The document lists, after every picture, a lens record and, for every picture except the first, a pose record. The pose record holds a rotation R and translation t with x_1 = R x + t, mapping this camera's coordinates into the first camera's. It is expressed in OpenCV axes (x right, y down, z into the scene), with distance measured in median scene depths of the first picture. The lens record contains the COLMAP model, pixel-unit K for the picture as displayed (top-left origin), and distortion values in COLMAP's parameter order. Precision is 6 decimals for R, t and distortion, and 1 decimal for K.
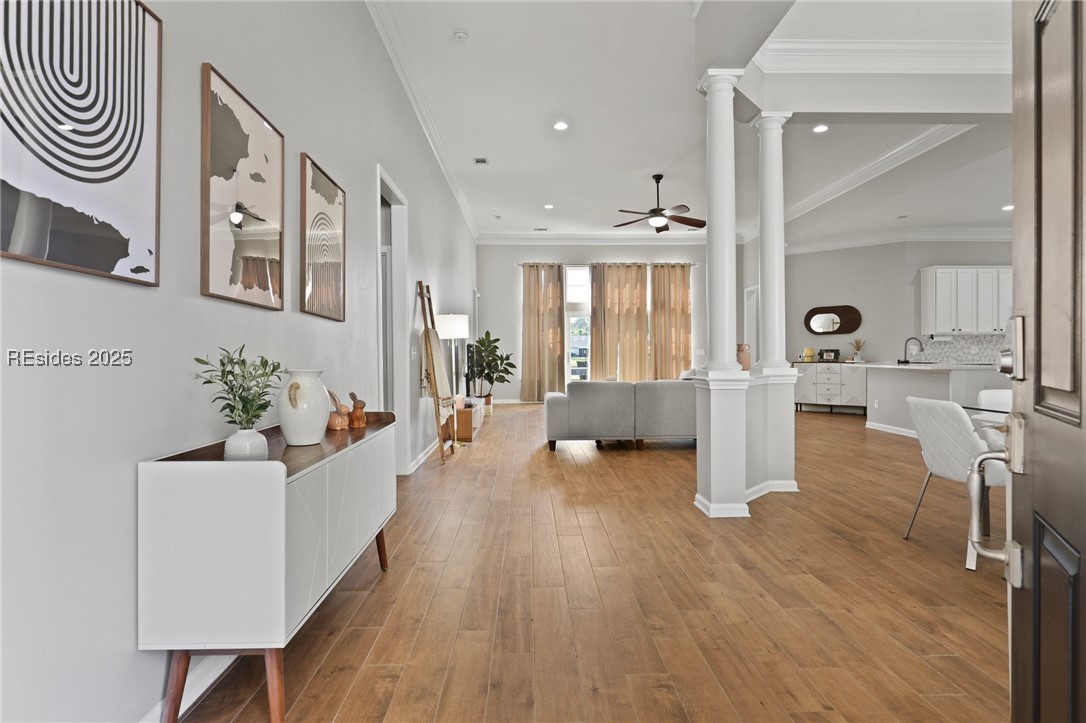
lens RADIAL K [[574.0, 0, 545.2], [0, 574.0, 358.5], [0, 0, 1]] dist [0.000167, -0.000861]
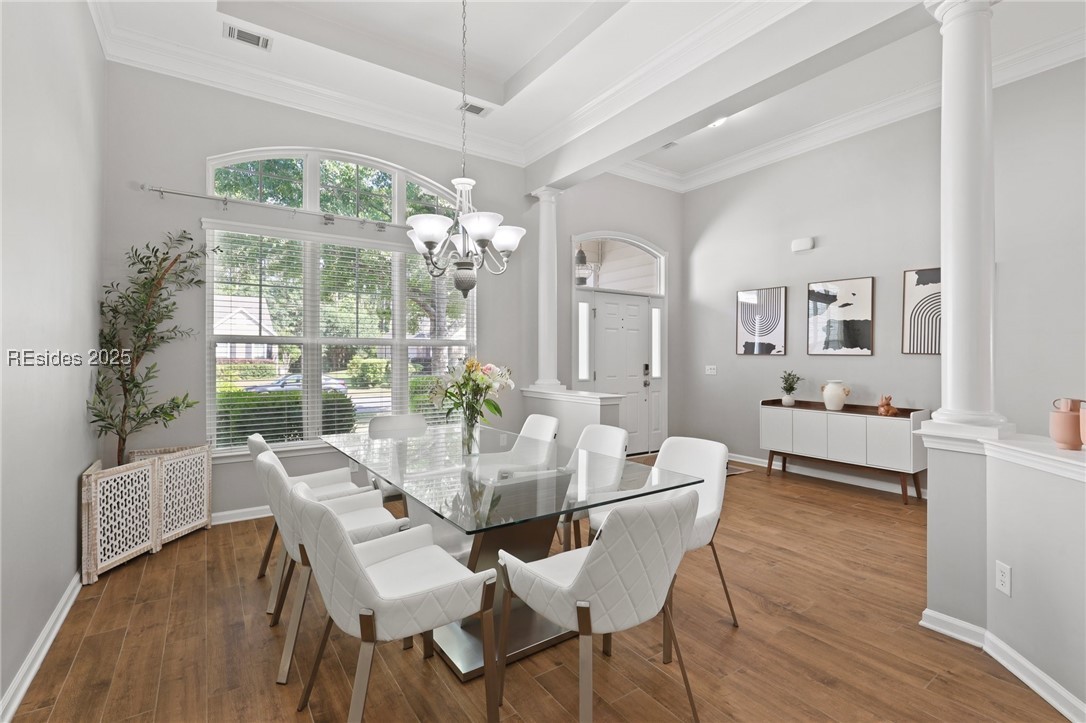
lens RADIAL K [[492.5, 0, 542.6], [0, 492.5, 349.2], [0, 0, 1]] dist [0.001915, -0.000321]
pose [[-0.842844, -0.002099, -0.538154, 0.412564], [-0.000601, 0.999995, -0.002959, -0.025102], [0.538158, -0.002170, -0.842841, 0.481321]]
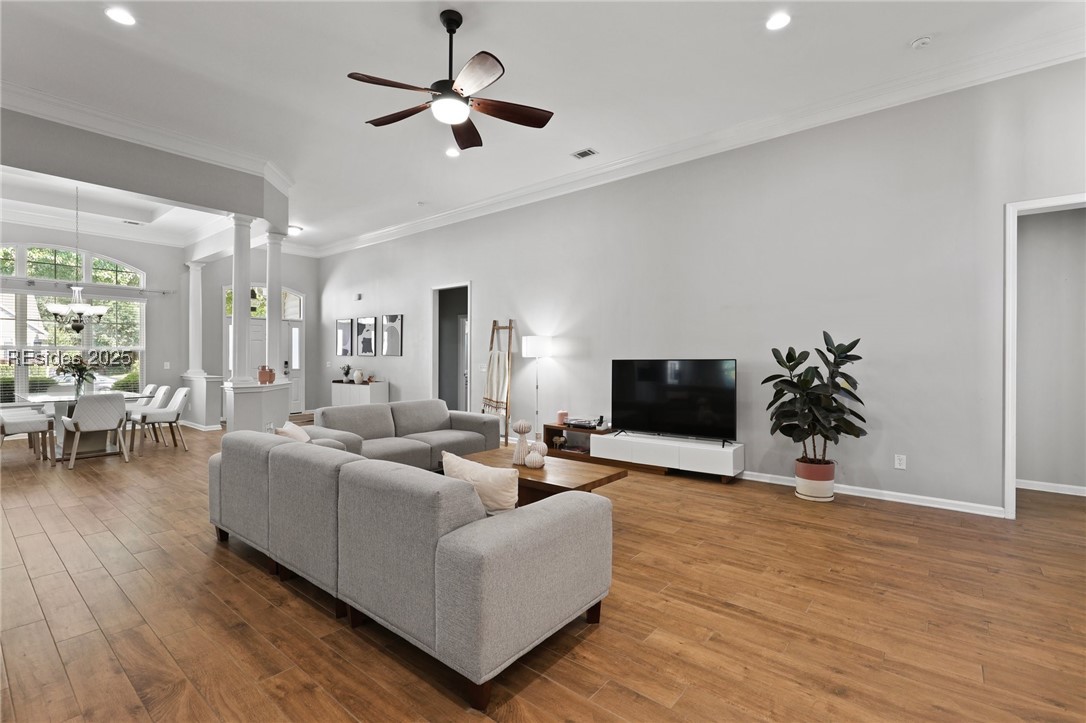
lens RADIAL K [[492.5, 0, 545.2], [0, 492.5, 358.9], [0, 0, 1]] dist [0.001915, -0.000321]
pose [[-0.660187, 0.008796, -0.751050, 0.389547], [-0.003808, 0.999879, 0.015058, -0.031053], [0.751092, 0.012801, -0.660074, 1.139213]]
